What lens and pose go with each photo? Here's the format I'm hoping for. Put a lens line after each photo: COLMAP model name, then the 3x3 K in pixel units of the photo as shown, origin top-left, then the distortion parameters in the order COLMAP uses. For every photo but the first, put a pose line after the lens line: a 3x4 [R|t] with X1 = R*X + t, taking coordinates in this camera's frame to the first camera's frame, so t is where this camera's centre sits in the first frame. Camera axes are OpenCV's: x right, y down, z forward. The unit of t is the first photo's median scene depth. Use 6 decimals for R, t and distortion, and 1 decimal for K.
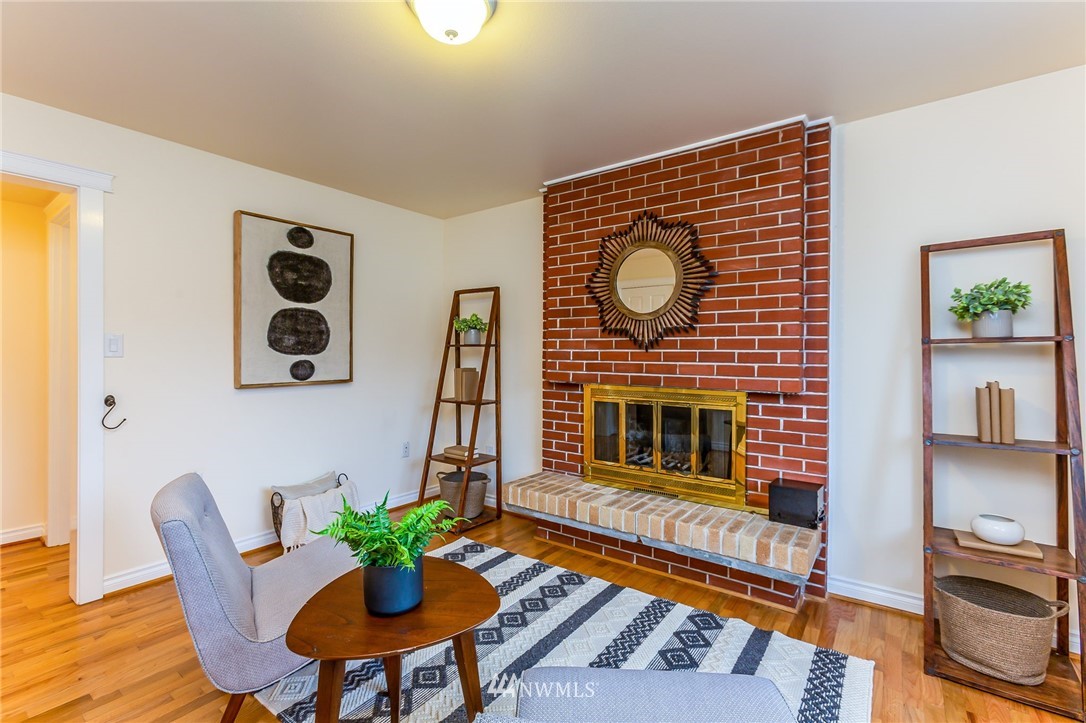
lens RADIAL K [[494.8, 0, 542.7], [0, 494.8, 351.6], [0, 0, 1]] dist [-0.003691, 0.000283]
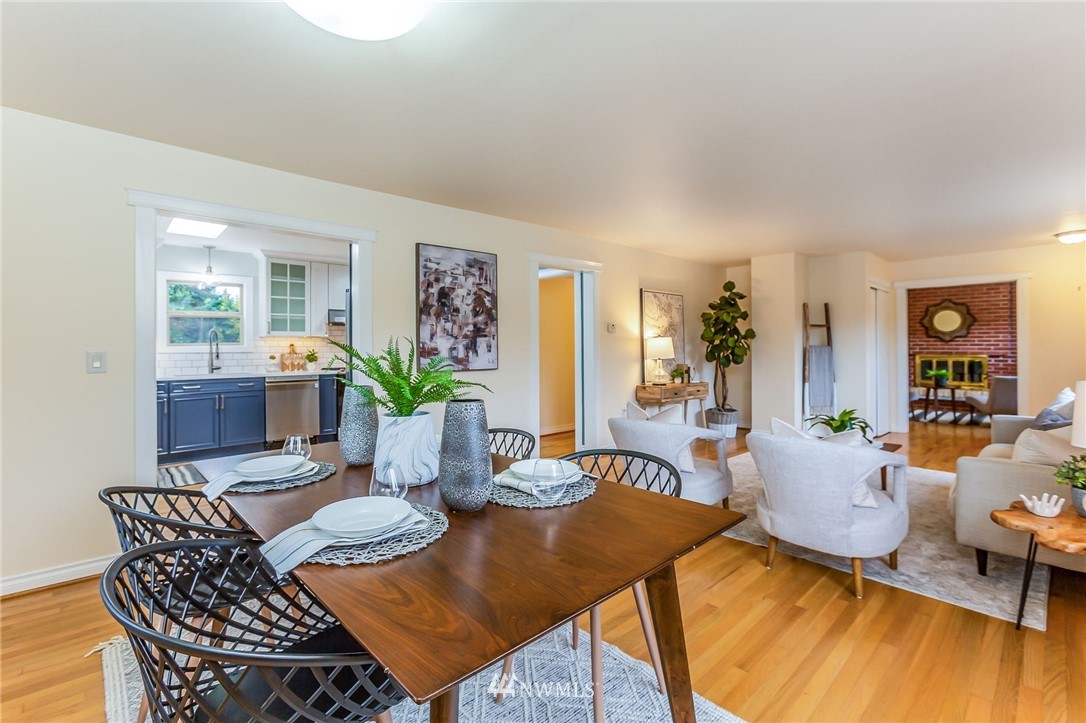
lens RADIAL K [[481.1, 0, 533.0], [0, 481.1, 344.7], [0, 0, 1]] dist [-0.013148, 0.000187]
pose [[0.978962, -0.009211, -0.203834, -1.869334], [0.007640, 0.999935, -0.008493, 0.014982], [0.203899, 0.006757, 0.978969, -2.663569]]
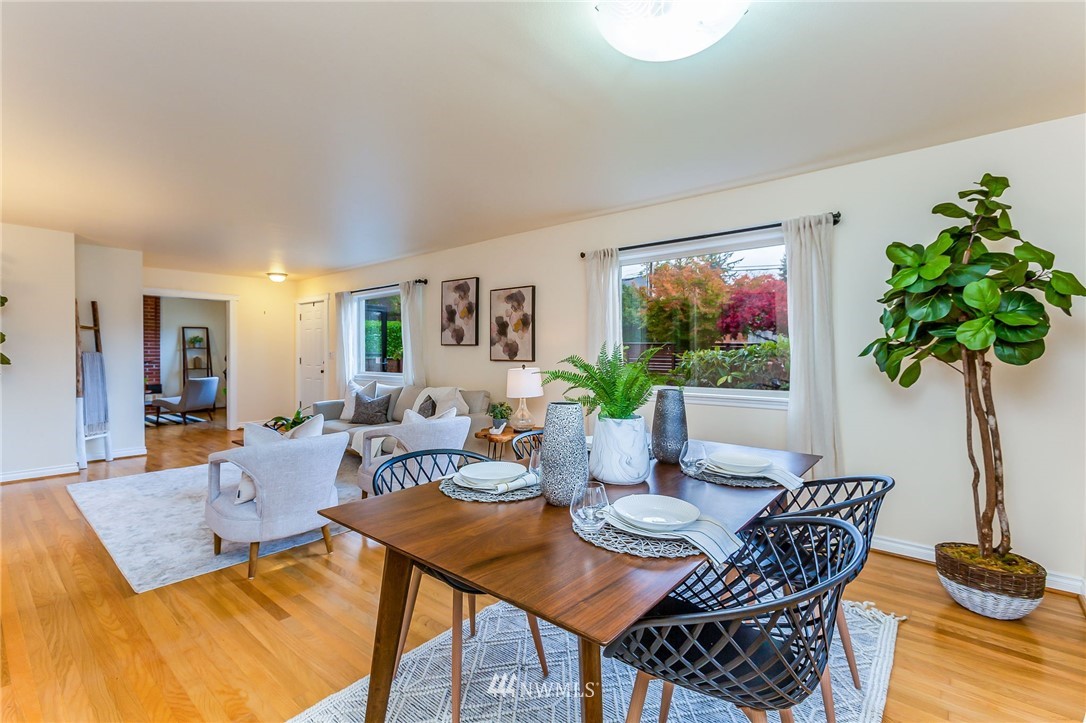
lens RADIAL K [[483.3, 0, 543.0], [0, 483.3, 361.5], [0, 0, 1]] dist [-0.035867, 0.021224]
pose [[0.056772, -0.020974, 0.998167, -2.772652], [-0.000531, 0.999779, 0.021038, 0.008177], [-0.998387, -0.001724, 0.056748, -2.072744]]
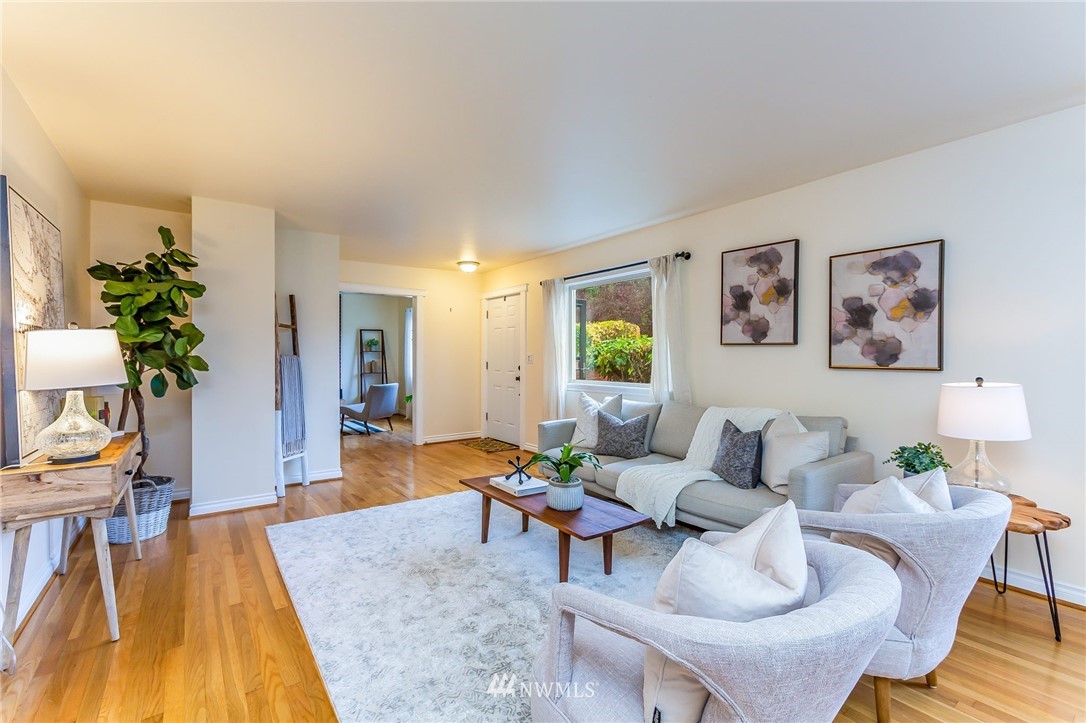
lens RADIAL K [[478.8, 0, 538.4], [0, 478.8, 362.4], [0, 0, 1]] dist [-0.026875, 0.016806]
pose [[0.304702, -0.016032, 0.952313, -2.242227], [0.001269, 0.999864, 0.016426, 0.010051], [-0.952447, -0.003796, 0.304681, -1.447971]]
